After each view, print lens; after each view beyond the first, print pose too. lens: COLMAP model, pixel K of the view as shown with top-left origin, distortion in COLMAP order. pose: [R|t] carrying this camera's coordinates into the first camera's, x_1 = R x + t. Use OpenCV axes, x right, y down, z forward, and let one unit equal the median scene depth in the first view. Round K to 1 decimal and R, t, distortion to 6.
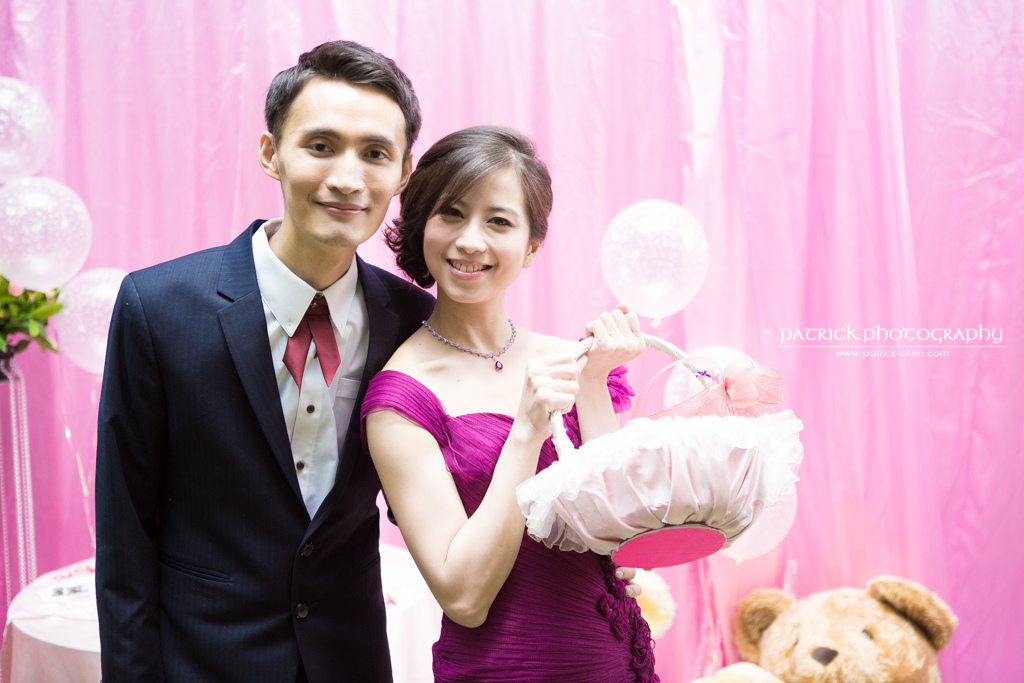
lens RADIAL K [[1367.3, 0, 498.3], [0, 1367.3, 358.5], [0, 0, 1]] dist [0.061948, 0.000000]
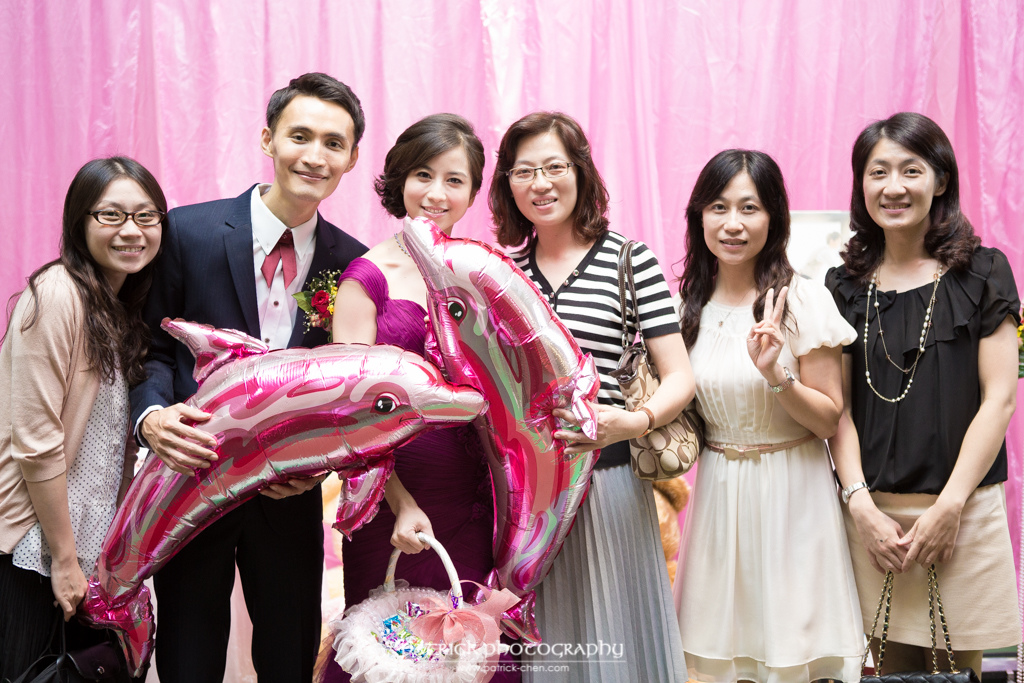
lens RADIAL K [[1547.6, 0, 471.8], [0, 1547.6, 356.2], [0, 0, 1]] dist [0.053350, 0.000000]
pose [[0.988344, 0.003028, 0.152207, -0.117900], [-0.002660, 0.999993, -0.002621, 0.064086], [-0.152214, 0.002186, 0.988345, -0.490291]]
